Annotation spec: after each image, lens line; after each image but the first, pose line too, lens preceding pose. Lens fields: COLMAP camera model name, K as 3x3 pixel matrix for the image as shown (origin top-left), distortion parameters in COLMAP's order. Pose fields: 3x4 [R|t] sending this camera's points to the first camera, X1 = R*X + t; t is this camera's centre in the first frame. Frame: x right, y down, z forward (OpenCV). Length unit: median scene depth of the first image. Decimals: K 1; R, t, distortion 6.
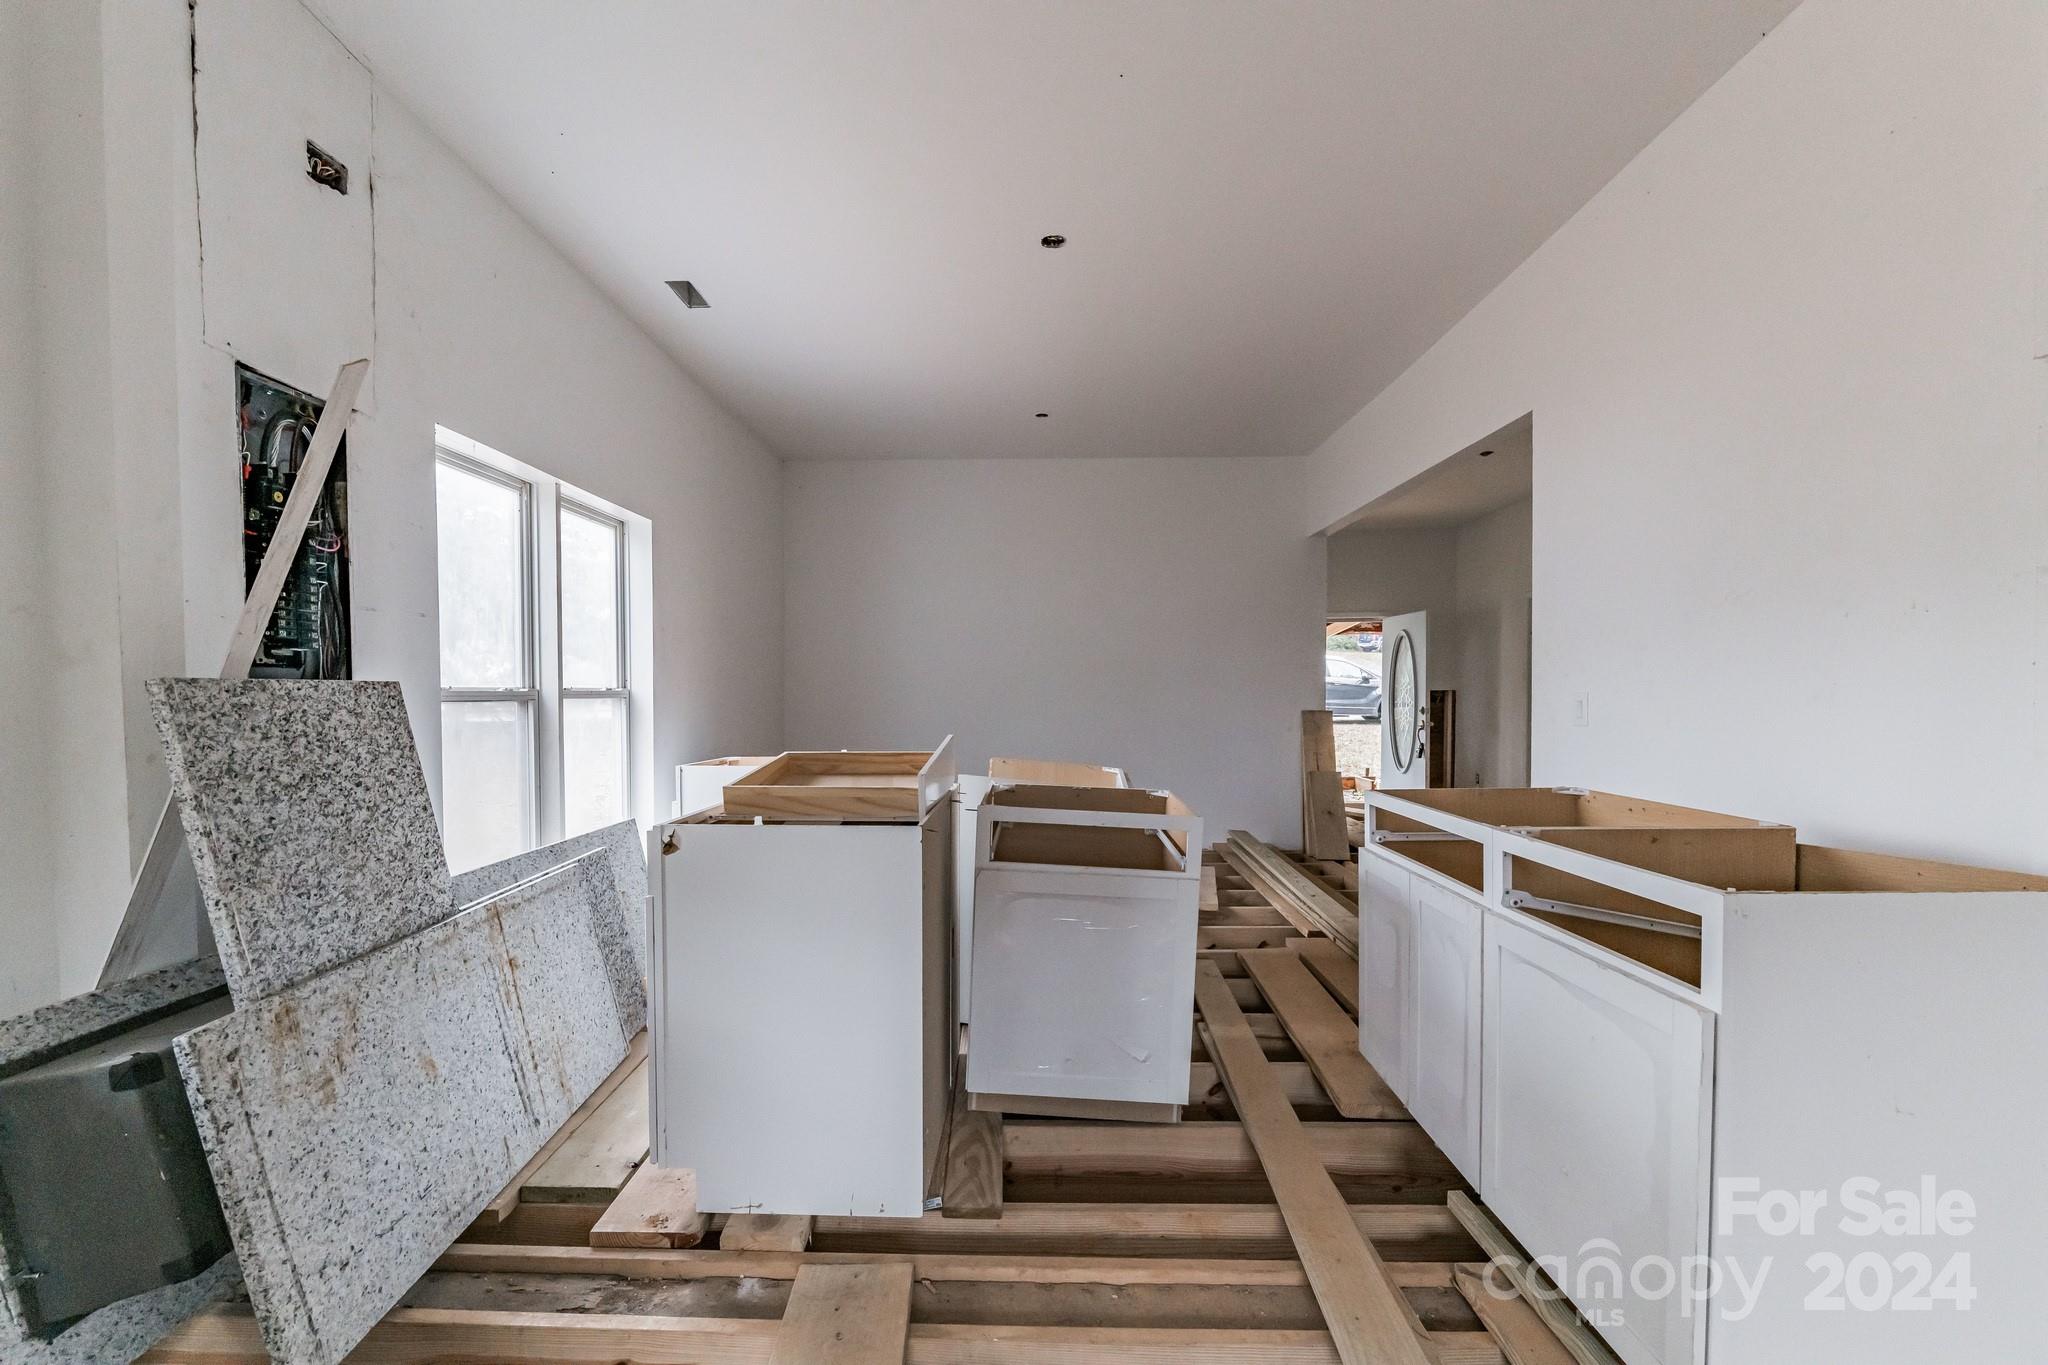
lens RADIAL K [[839.4, 0, 1007.2], [0, 839.4, 692.8], [0, 0, 1]] dist [-0.000899, 0.000033]
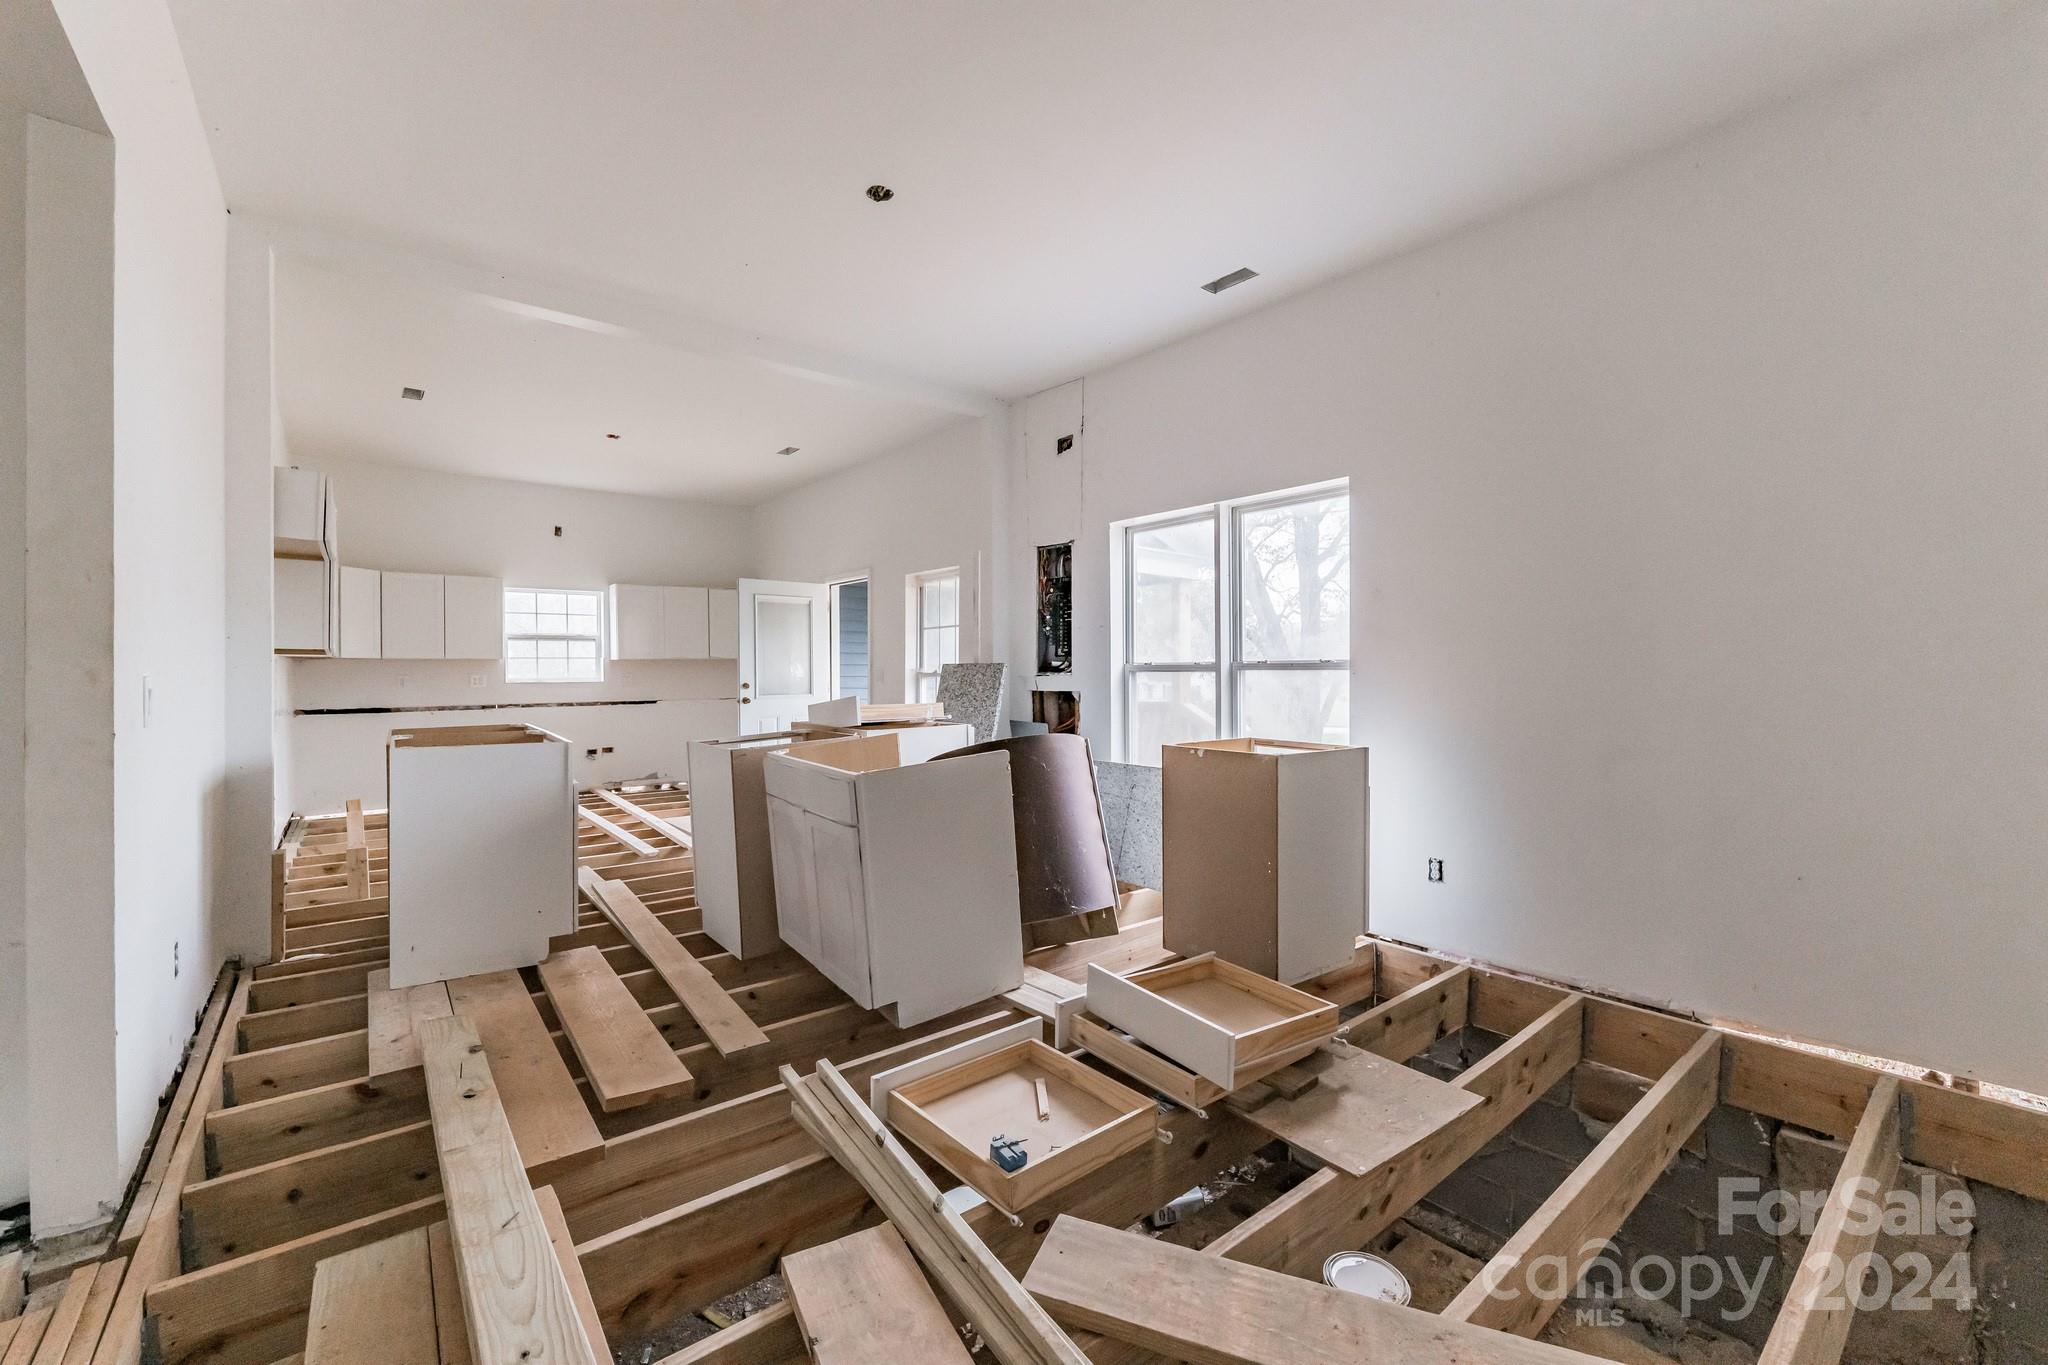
lens RADIAL K [[839.4, 0, 1029.9], [0, 839.4, 663.0], [0, 0, 1]] dist [-0.000899, 0.000033]
pose [[-0.772675, 0.001640, -0.634799, 0.540893], [-0.008841, 0.999872, 0.013344, -0.015252], [0.634740, 0.015923, -0.772562, 1.892647]]
